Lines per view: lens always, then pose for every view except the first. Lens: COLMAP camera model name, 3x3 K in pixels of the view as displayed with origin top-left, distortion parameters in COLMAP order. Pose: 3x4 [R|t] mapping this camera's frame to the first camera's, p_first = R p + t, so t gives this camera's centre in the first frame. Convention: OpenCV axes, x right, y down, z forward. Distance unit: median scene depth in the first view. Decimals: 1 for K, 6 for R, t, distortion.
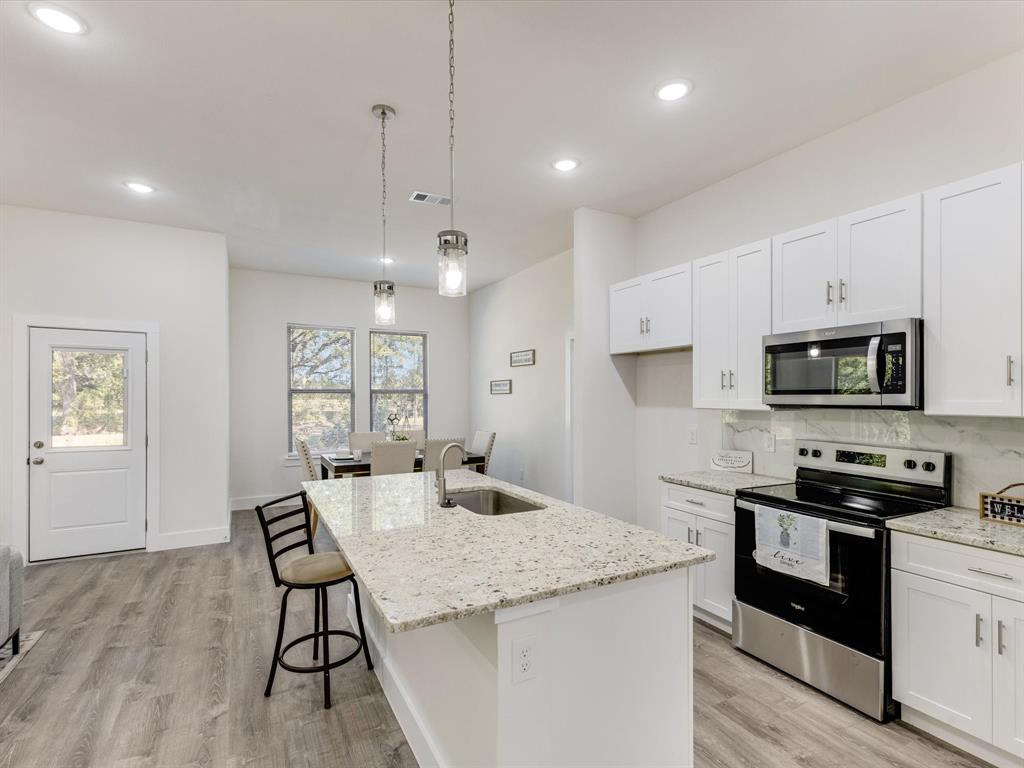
lens RADIAL K [[500.7, 0, 513.2], [0, 500.7, 394.7], [0, 0, 1]] dist [0.008667, 0.000700]
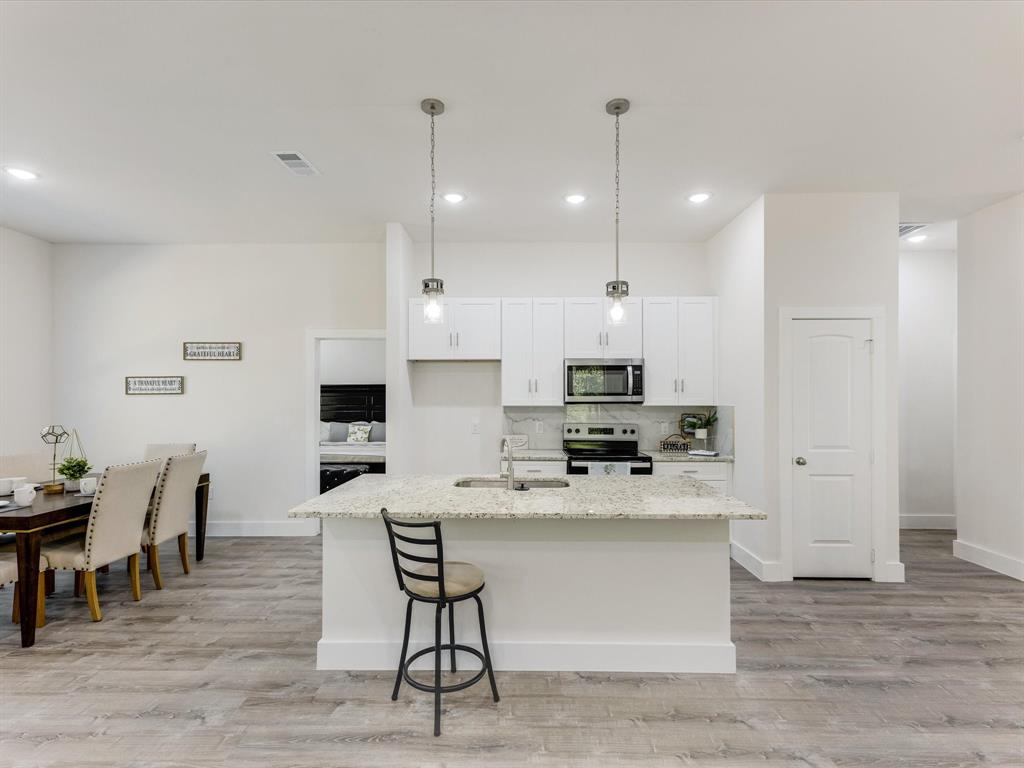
lens RADIAL K [[500.7, 0, 513.2], [0, 500.7, 394.7], [0, 0, 1]] dist [0.008667, 0.000700]
pose [[0.492786, 0.001563, 0.870149, -0.832496], [-0.001315, 0.999999, -0.001051, -0.001993], [-0.870150, -0.000626, 0.492787, 0.310172]]
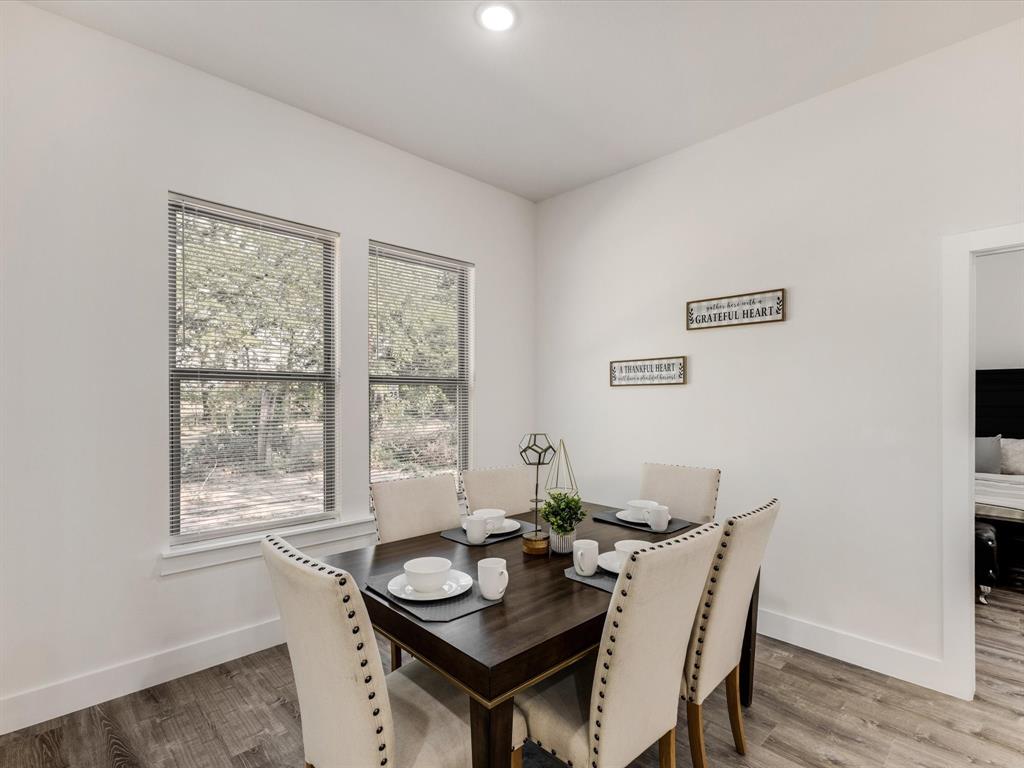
lens RADIAL K [[500.7, 0, 513.2], [0, 500.7, 394.7], [0, 0, 1]] dist [0.008667, 0.000700]
pose [[0.964546, 0.001258, 0.263912, -0.576217], [-0.000816, 0.999998, -0.001784, 0.017702], [-0.263914, 0.001506, 0.964545, 1.082421]]
